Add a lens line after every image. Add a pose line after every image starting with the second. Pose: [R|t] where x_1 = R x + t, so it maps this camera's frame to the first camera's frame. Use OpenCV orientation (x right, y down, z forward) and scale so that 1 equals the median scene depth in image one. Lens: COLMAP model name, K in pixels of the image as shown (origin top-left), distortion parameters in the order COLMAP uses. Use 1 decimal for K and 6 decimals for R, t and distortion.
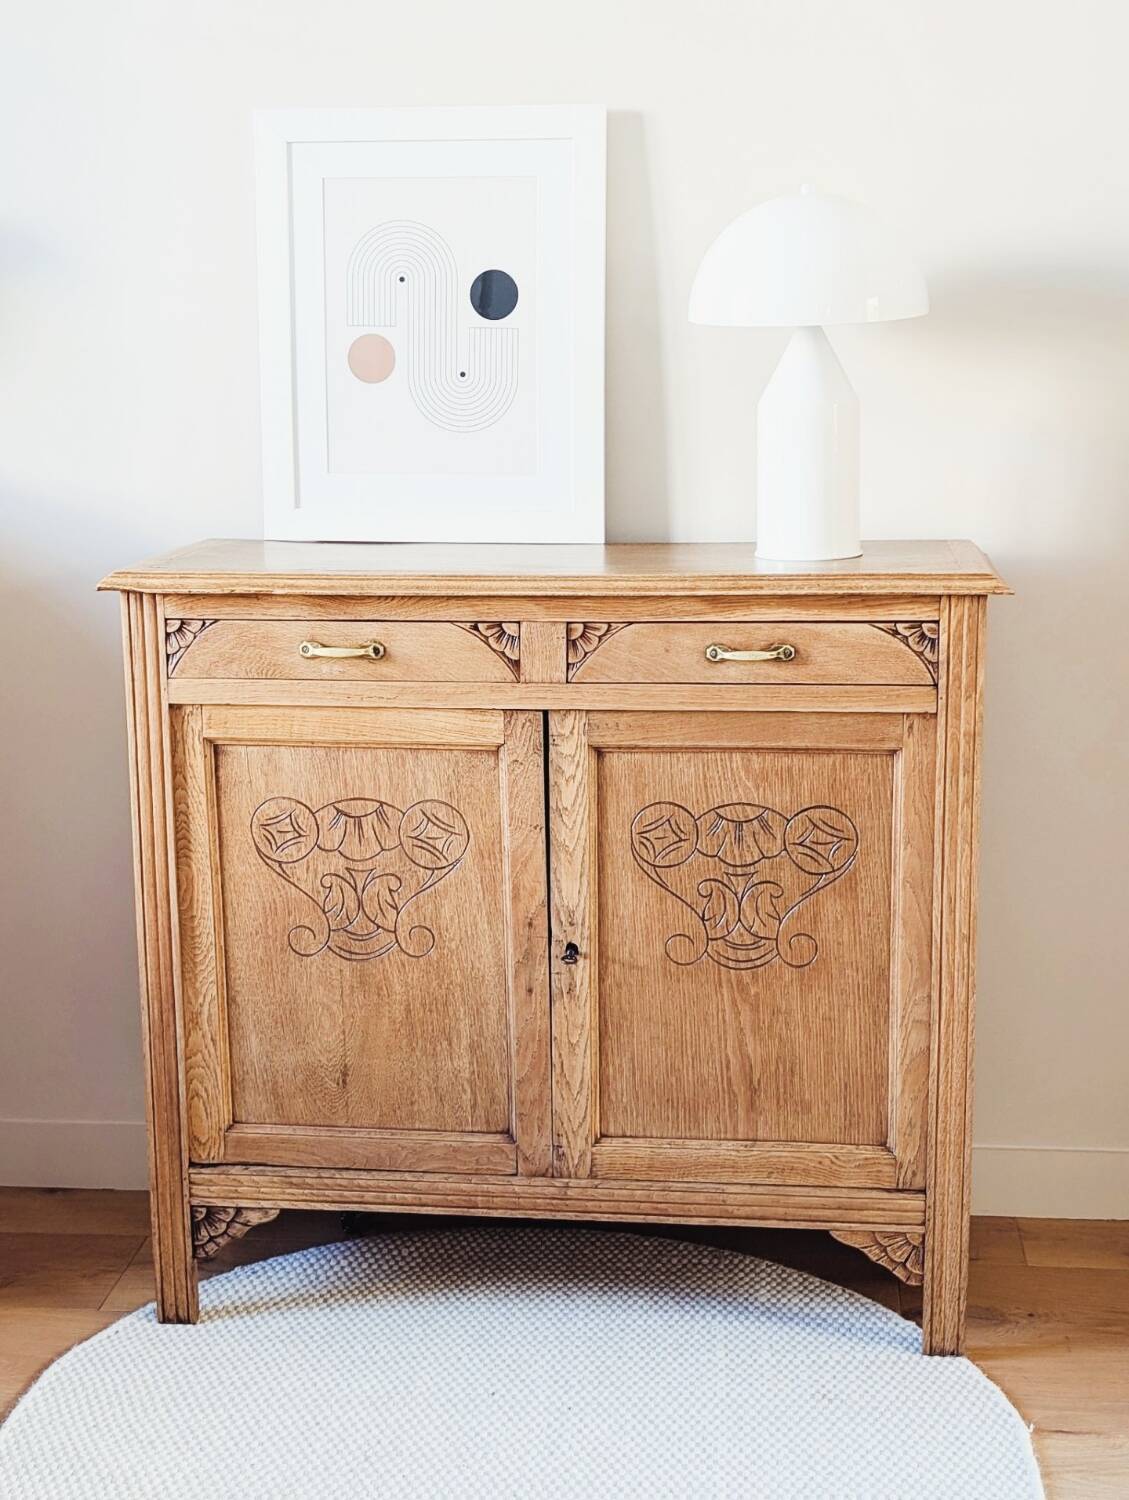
lens RADIAL K [[2140.5, 0, 559.5], [0, 2140.5, 745.7], [0, 0, 1]] dist [0.266846, -1.305529]
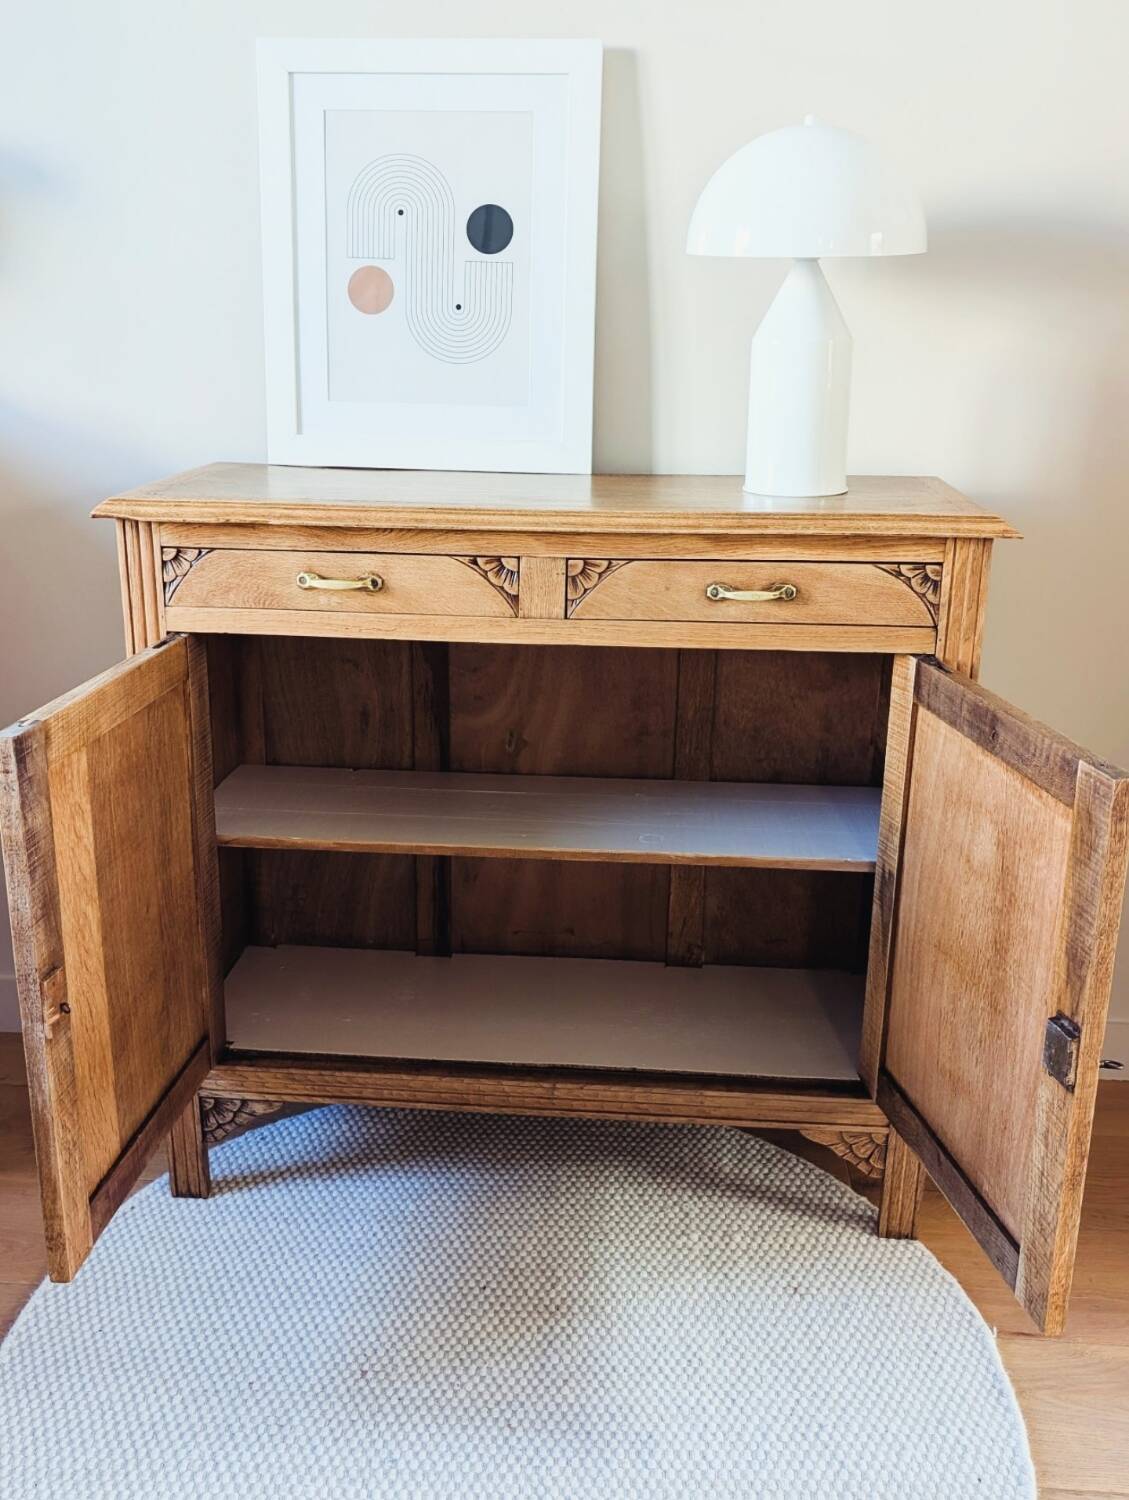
lens RADIAL K [[1342.0, 0, 551.6], [0, 1342.0, 702.4], [0, 0, 1]] dist [0.134146, -0.396742]
pose [[0.999003, 0.009174, 0.043701, -0.029060], [-0.012981, 0.996067, 0.087644, -0.043666], [-0.042725, -0.088124, 0.995193, 0.359036]]
